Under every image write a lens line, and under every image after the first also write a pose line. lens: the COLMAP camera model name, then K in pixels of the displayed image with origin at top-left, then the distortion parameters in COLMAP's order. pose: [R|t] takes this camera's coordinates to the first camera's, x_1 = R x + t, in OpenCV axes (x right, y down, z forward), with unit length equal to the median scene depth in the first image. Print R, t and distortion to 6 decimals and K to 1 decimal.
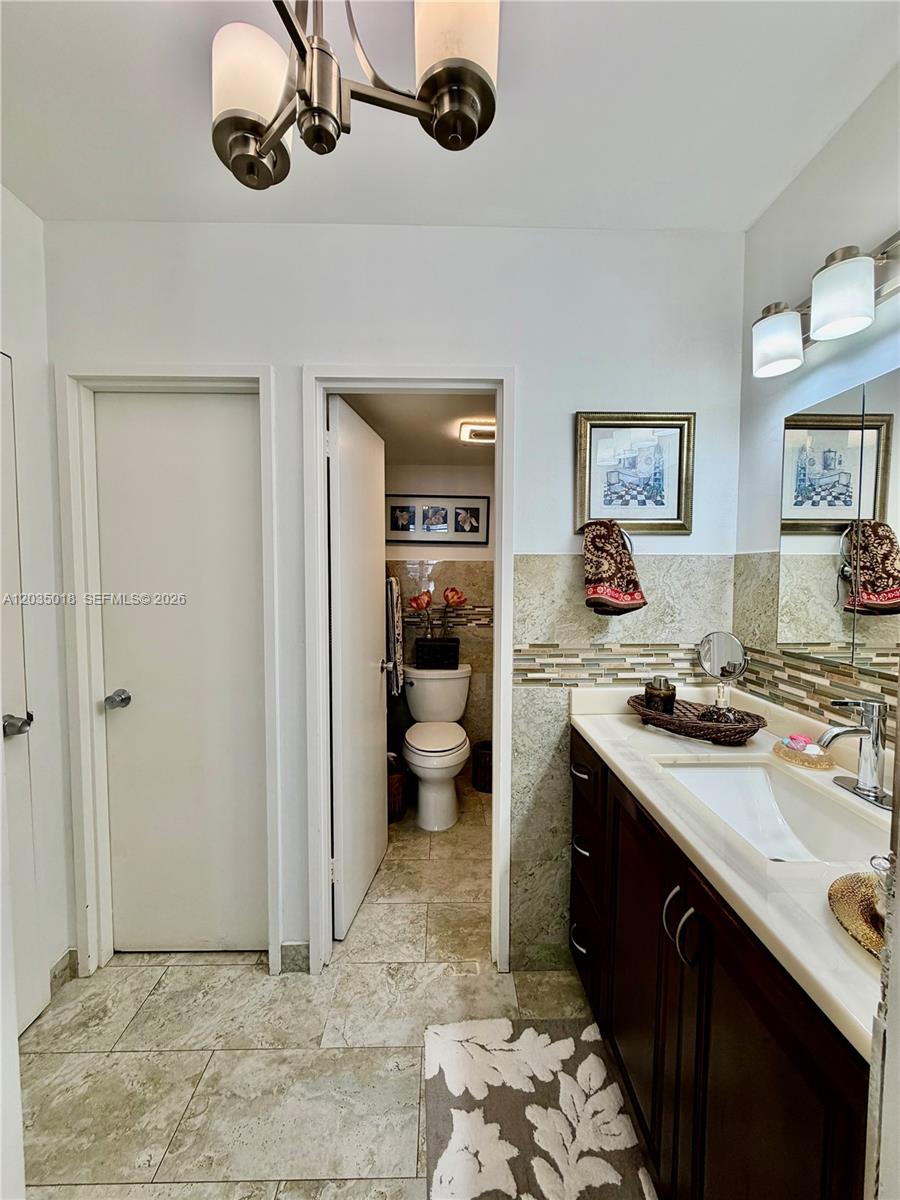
lens RADIAL K [[479.2, 0, 451.5], [0, 479.2, 599.2], [0, 0, 1]] dist [-0.000644, -0.000218]
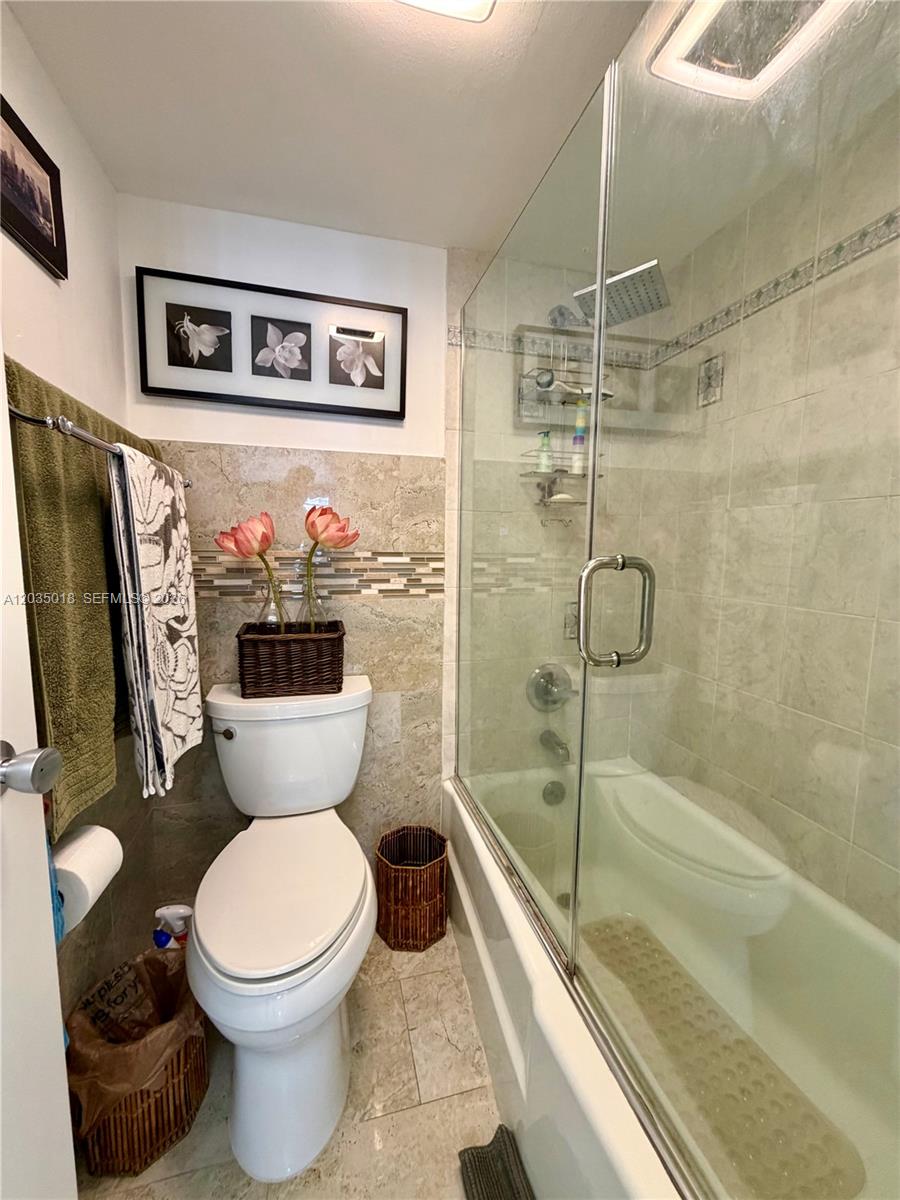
lens RADIAL K [[479.2, 0, 455.6], [0, 479.2, 600.5], [0, 0, 1]] dist [-0.000644, -0.000218]
pose [[0.970030, -0.017038, 0.242386, 0.009218], [0.001804, 0.998016, 0.062933, 0.032804], [-0.242977, -0.060609, 0.968137, 0.530745]]
